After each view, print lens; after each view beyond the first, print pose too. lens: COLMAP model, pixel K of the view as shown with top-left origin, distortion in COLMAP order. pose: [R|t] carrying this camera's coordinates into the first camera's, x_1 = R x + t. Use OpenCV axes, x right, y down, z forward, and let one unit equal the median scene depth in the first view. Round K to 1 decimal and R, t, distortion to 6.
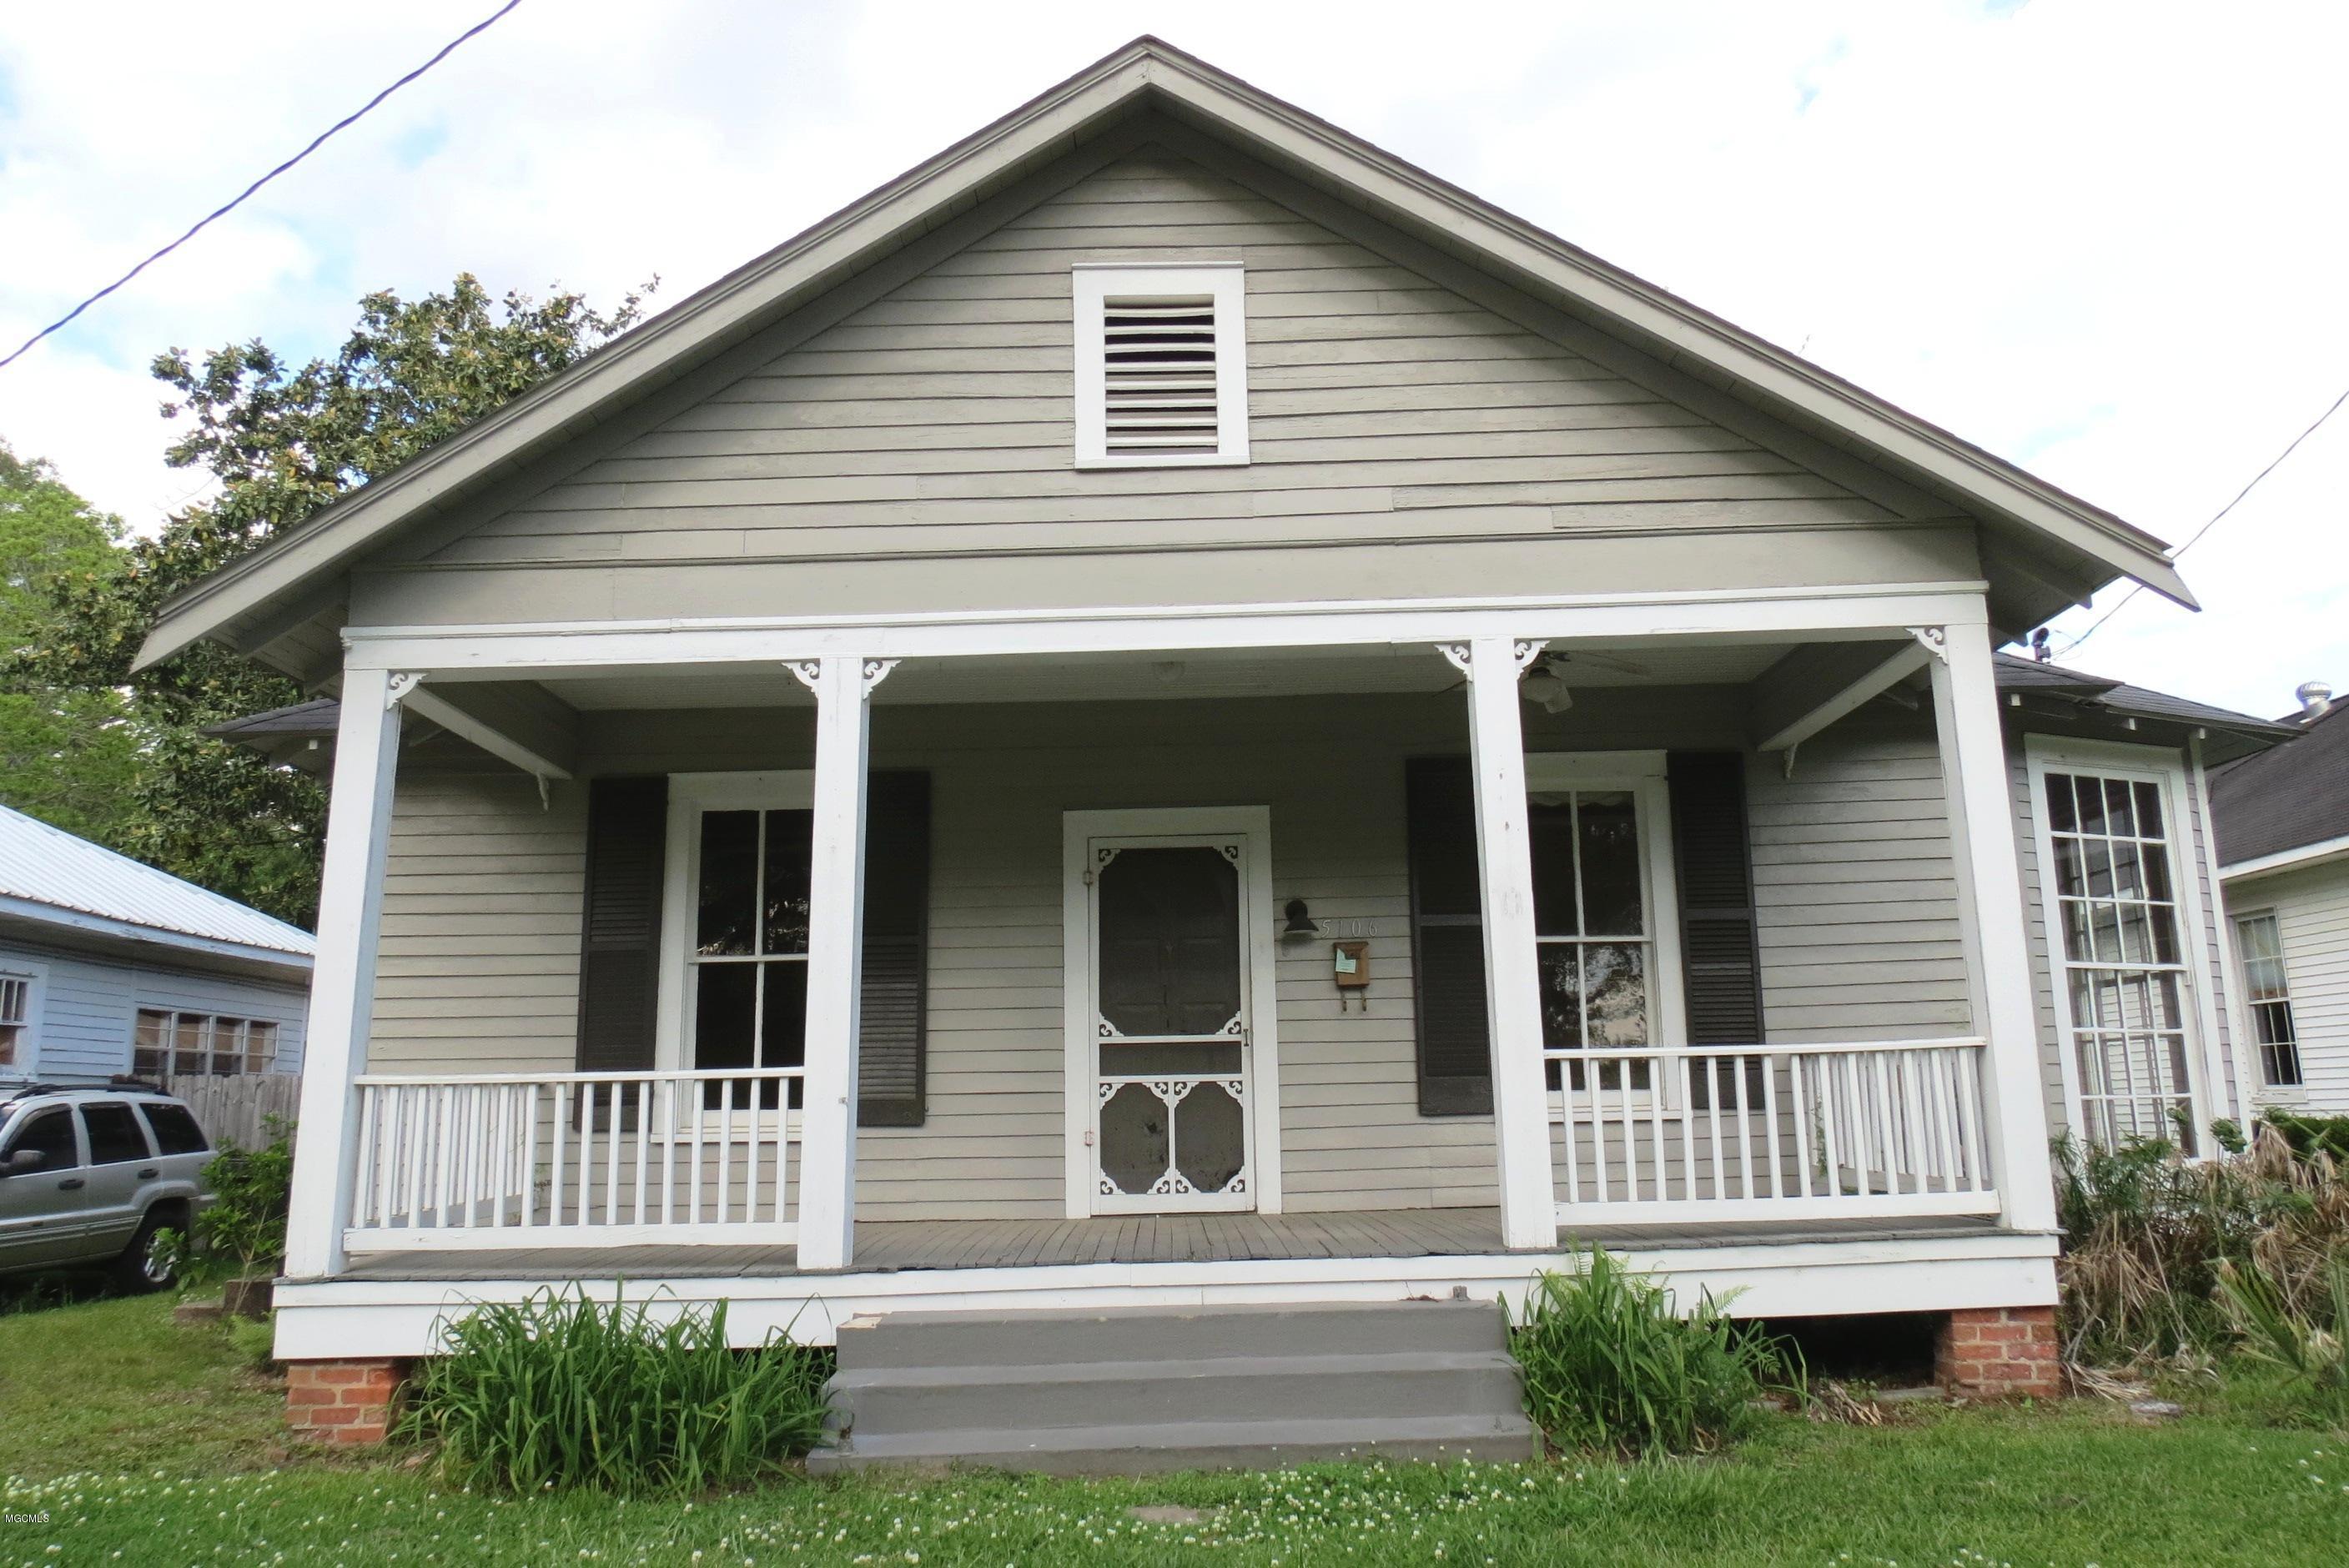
lens RADIAL K [[1670.1, 0, 1179.9], [0, 1670.1, 790.0], [0, 0, 1]] dist [-0.024207, -0.000014]
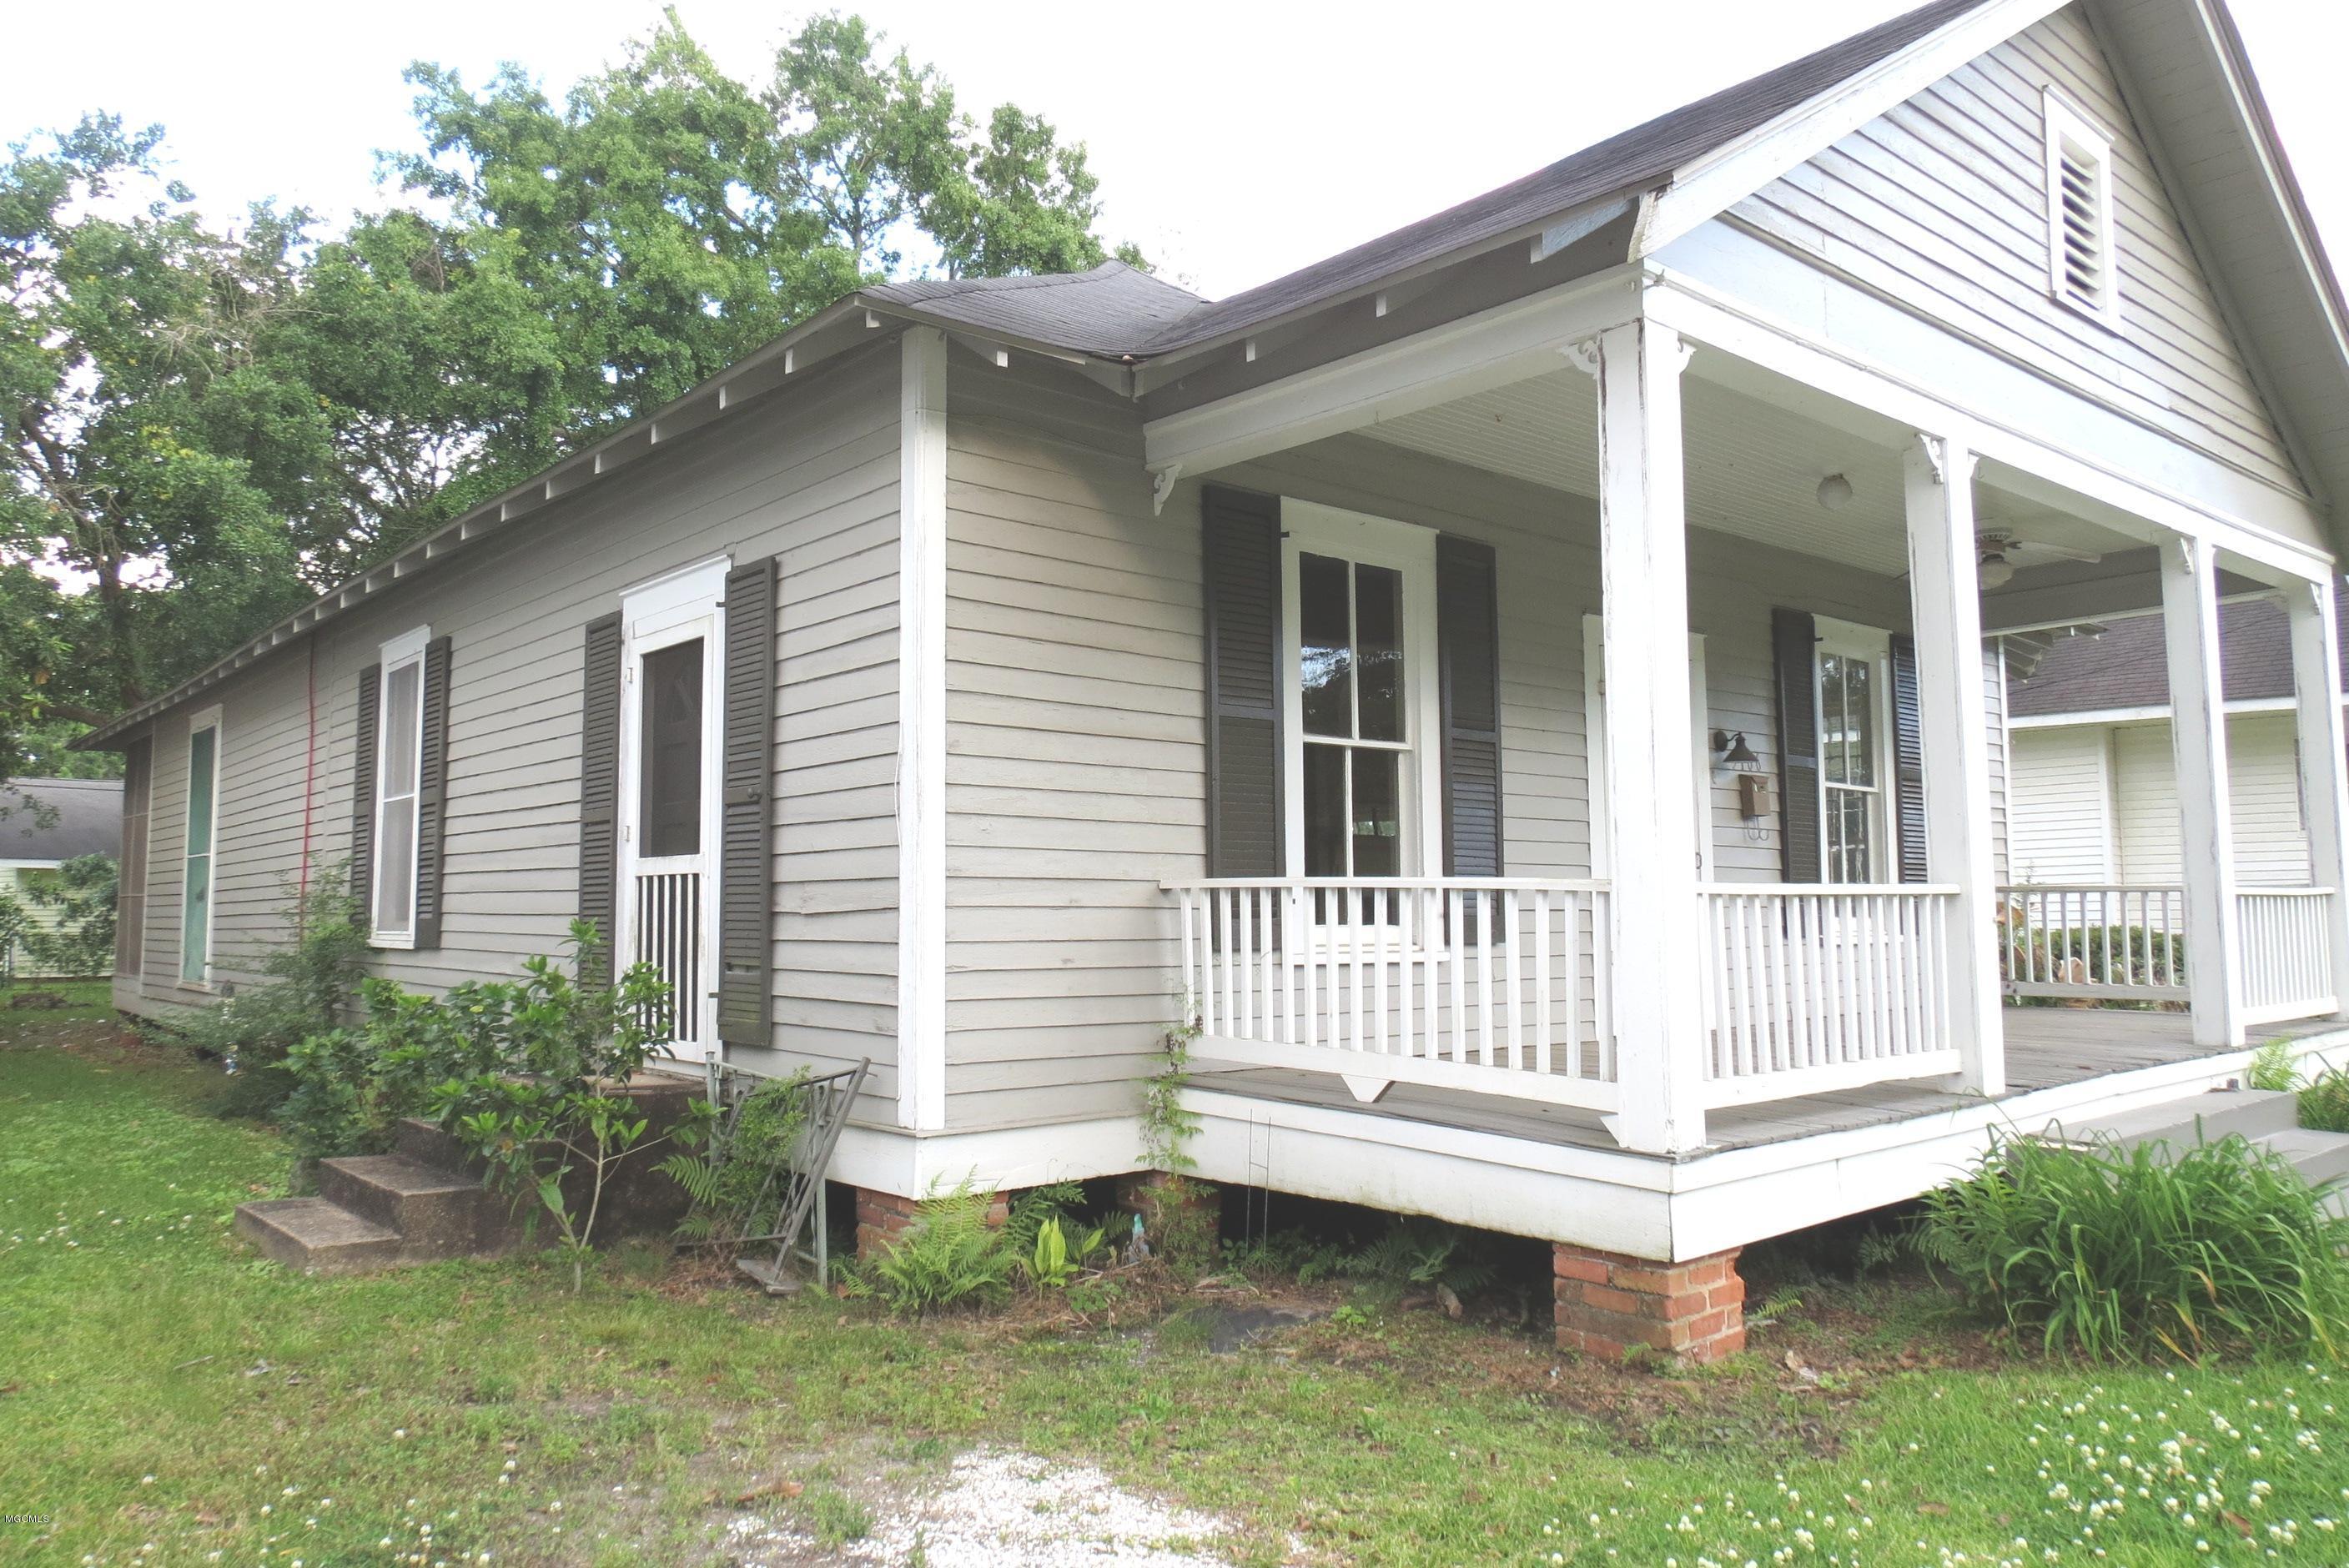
lens RADIAL K [[1670.1, 0, 1176.7], [0, 1670.1, 777.2], [0, 0, 1]] dist [-0.024207, -0.000014]
pose [[0.761792, 0.071172, 0.643901, -0.853358], [-0.132044, 0.990140, 0.046777, 0.091244], [-0.634222, -0.120657, 0.763678, 0.431808]]
